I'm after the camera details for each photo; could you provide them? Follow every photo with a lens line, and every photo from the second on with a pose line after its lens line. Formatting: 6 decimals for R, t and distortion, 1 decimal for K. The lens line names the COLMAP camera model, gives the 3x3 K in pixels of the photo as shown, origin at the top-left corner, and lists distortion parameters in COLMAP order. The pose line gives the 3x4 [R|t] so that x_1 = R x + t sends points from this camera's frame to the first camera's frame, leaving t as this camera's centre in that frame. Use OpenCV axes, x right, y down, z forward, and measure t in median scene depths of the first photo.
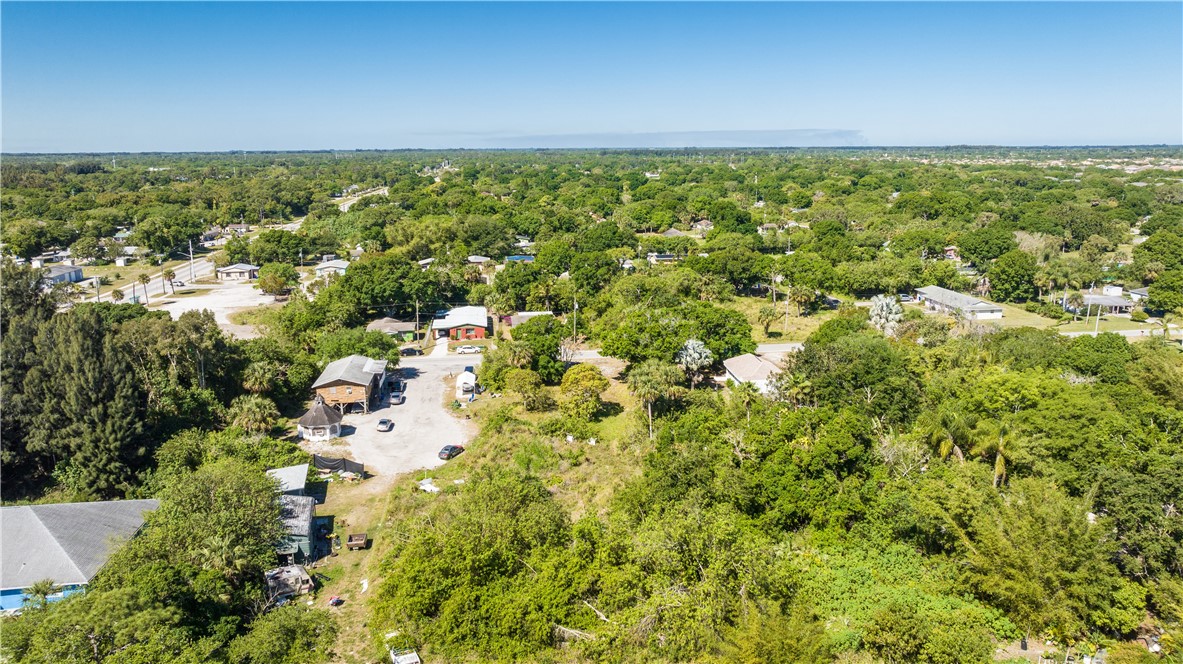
lens RADIAL K [[836.9, 0, 593.8], [0, 836.9, 330.2], [0, 0, 1]] dist [-0.030576, 0.020358]
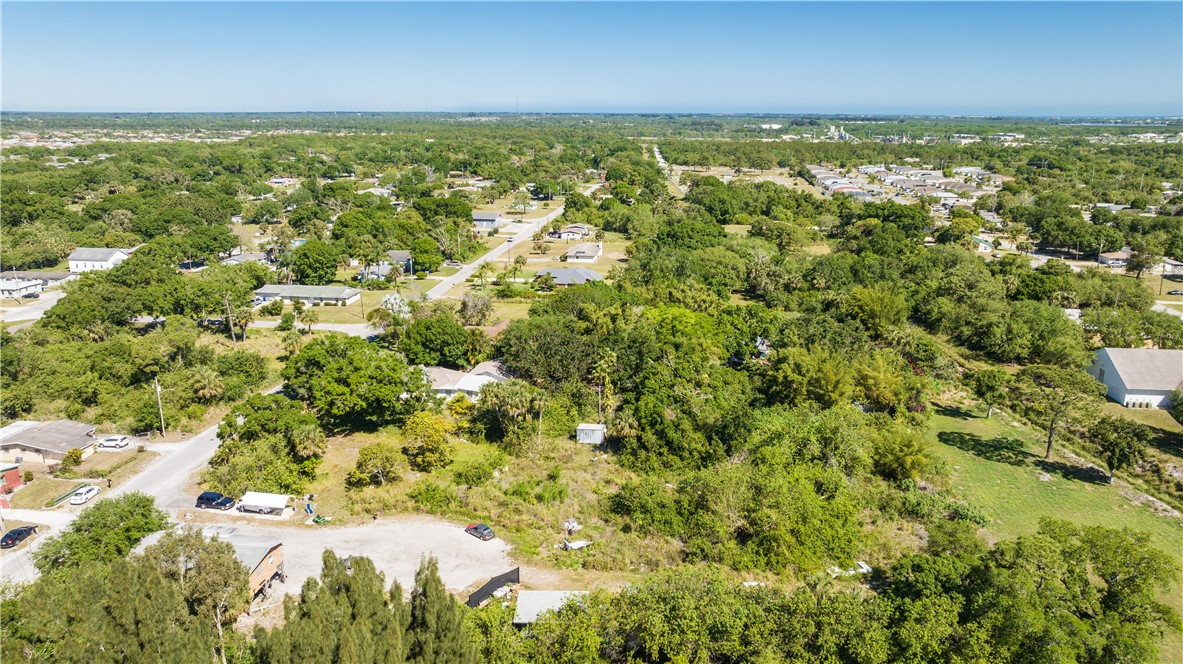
lens RADIAL K [[836.9, 0, 598.7], [0, 836.9, 329.2], [0, 0, 1]] dist [-0.030576, 0.020358]
pose [[0.250425, -0.238484, 0.938303, -0.590939], [0.201764, 0.960761, 0.190343, -0.137277], [-0.946878, 0.141649, 0.288716, 0.350453]]
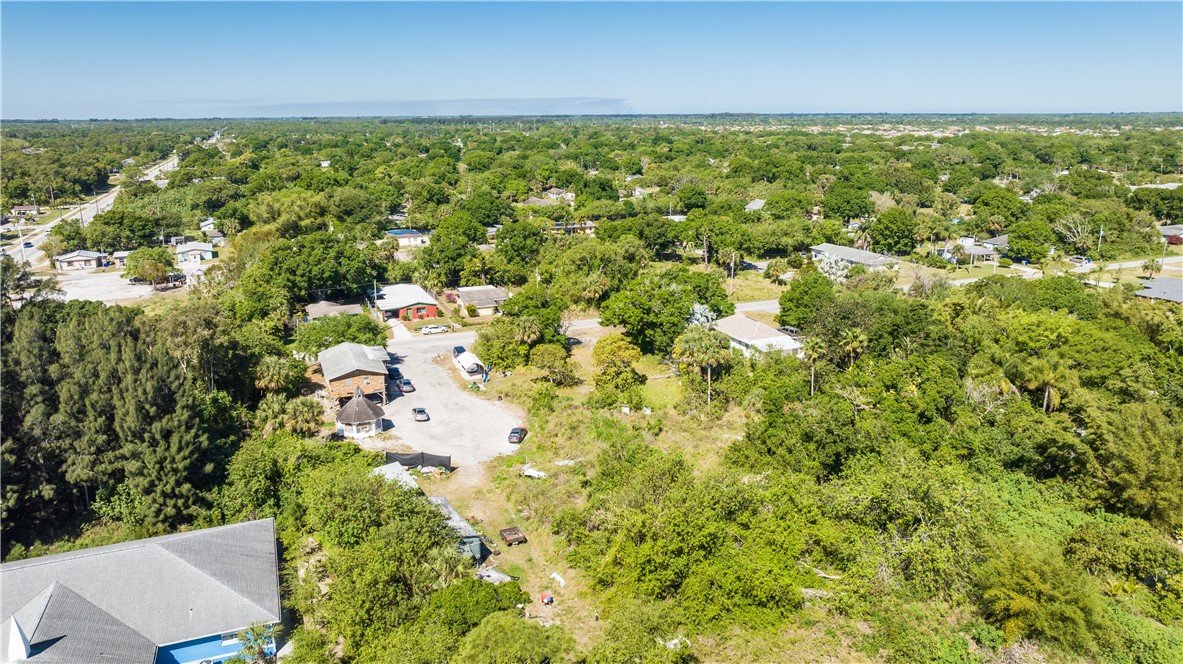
lens RADIAL K [[836.9, 0, 594.1], [0, 836.9, 330.5], [0, 0, 1]] dist [-0.030576, 0.020358]
pose [[0.963732, -0.066362, 0.258490, -0.200036], [0.056911, 0.997414, 0.043883, -0.006350], [-0.260733, -0.027580, 0.965017, 0.035773]]
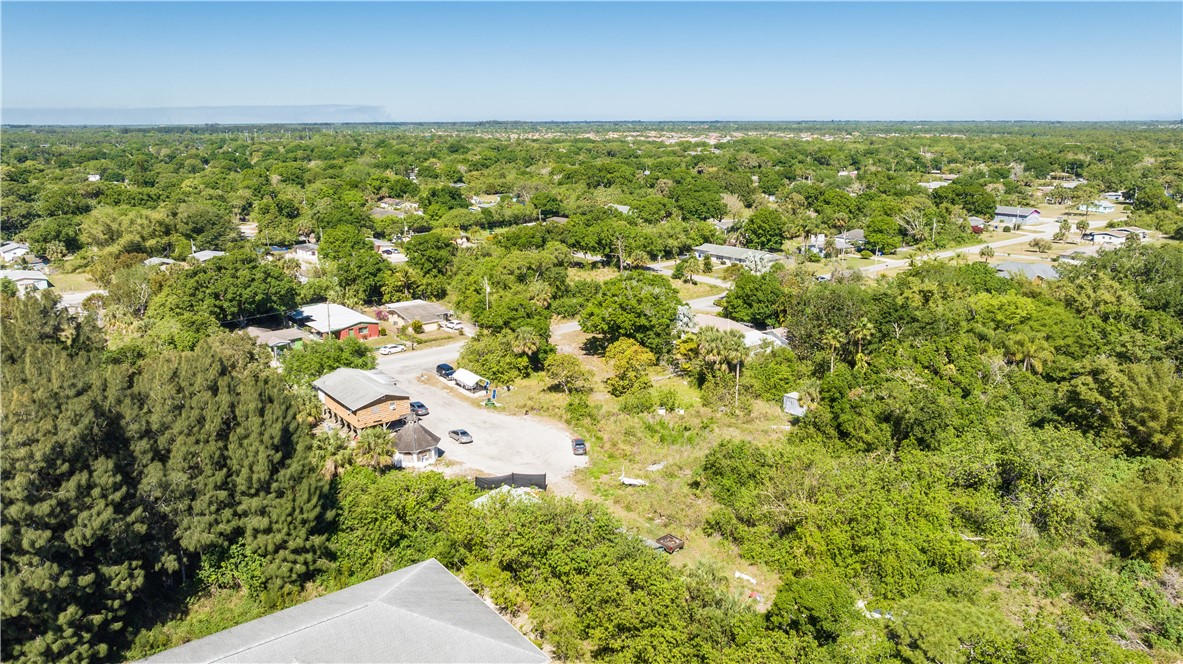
lens RADIAL K [[836.9, 0, 593.0], [0, 836.9, 326.7], [0, 0, 1]] dist [-0.030576, 0.020358]
pose [[0.852696, -0.122118, 0.507935, -0.379903], [0.110169, 0.992463, 0.053662, -0.022547], [-0.510659, 0.010202, 0.859723, 0.111862]]
